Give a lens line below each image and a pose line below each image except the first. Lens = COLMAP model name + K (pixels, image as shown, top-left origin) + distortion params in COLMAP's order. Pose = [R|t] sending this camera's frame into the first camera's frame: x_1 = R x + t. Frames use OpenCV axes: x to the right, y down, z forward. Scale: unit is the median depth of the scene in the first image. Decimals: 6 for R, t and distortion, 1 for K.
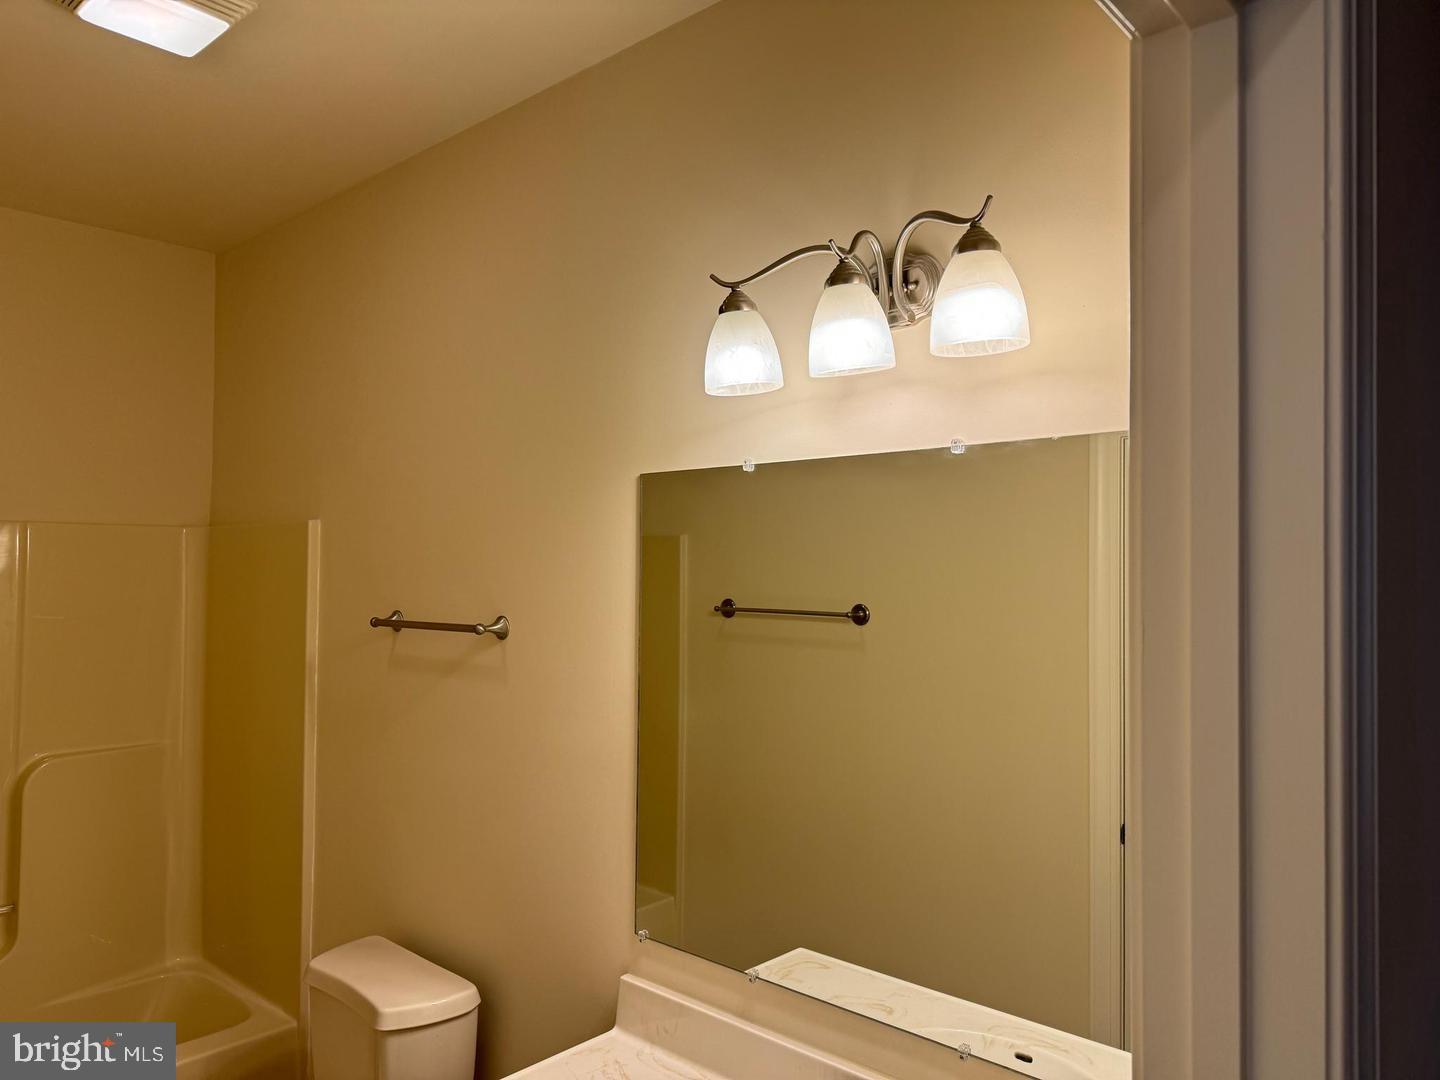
lens RADIAL K [[1000.1, 0, 714.7], [0, 1000.1, 544.6], [0, 0, 1]] dist [0.115209, -0.160589]
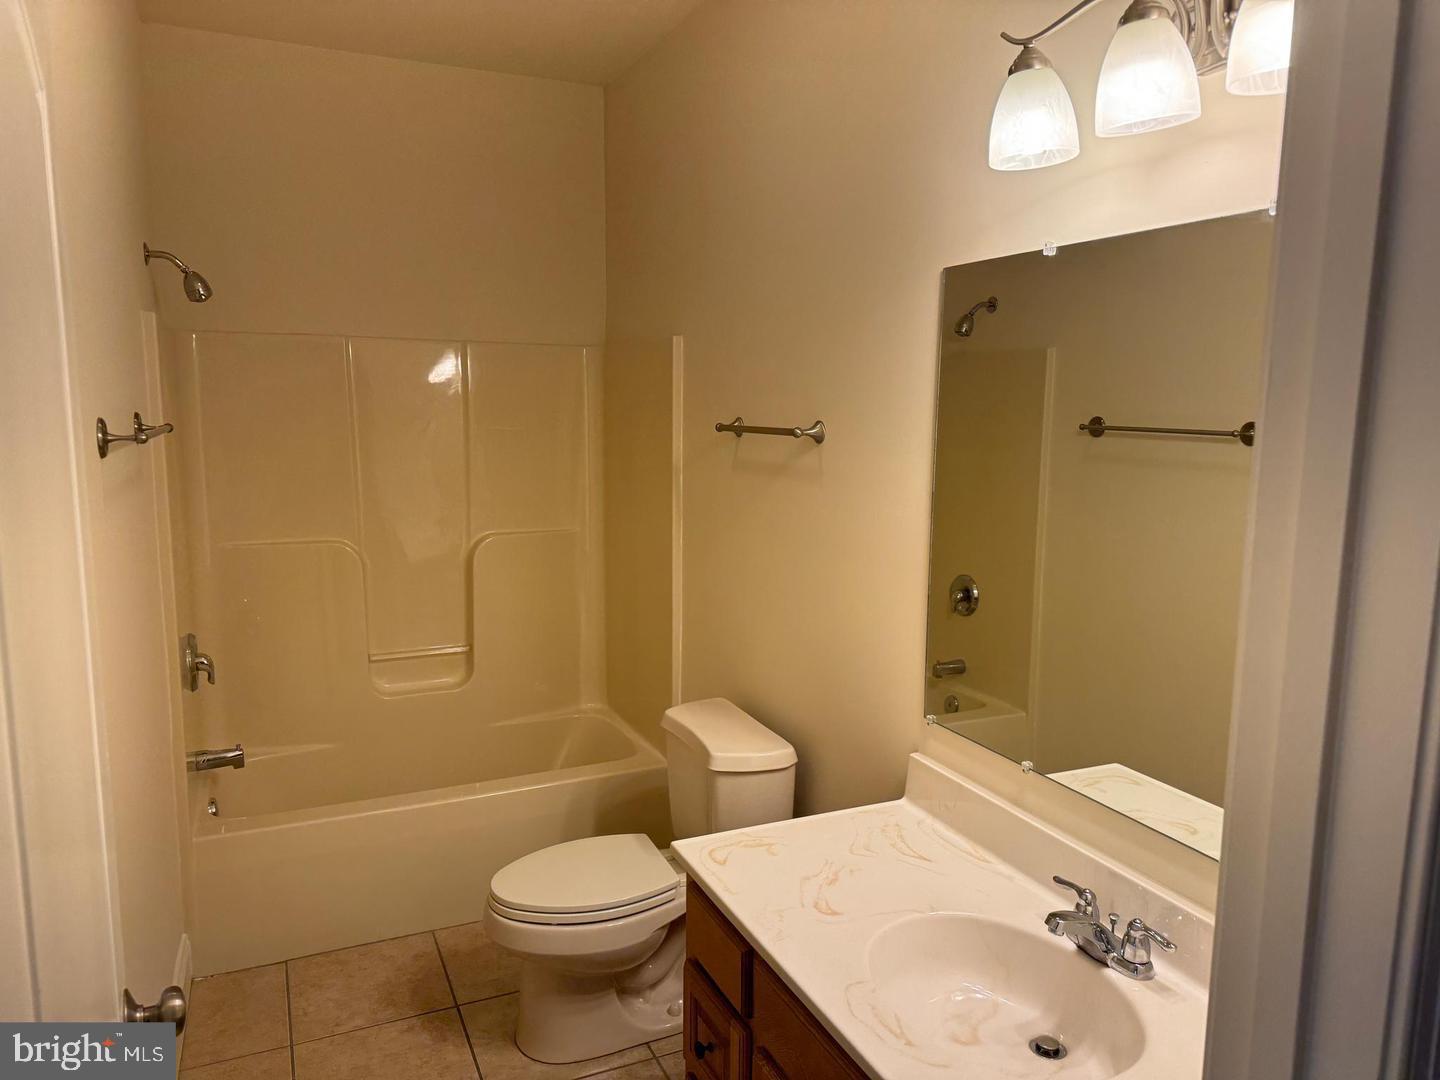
lens RADIAL K [[1000.1, 0, 714.7], [0, 1000.1, 544.6], [0, 0, 1]] dist [0.115209, -0.160589]
pose [[0.917140, 0.060494, -0.393947, 0.111335], [0.004205, 0.986890, 0.161337, 0.030675], [0.398543, -0.149625, 0.904862, -0.011256]]
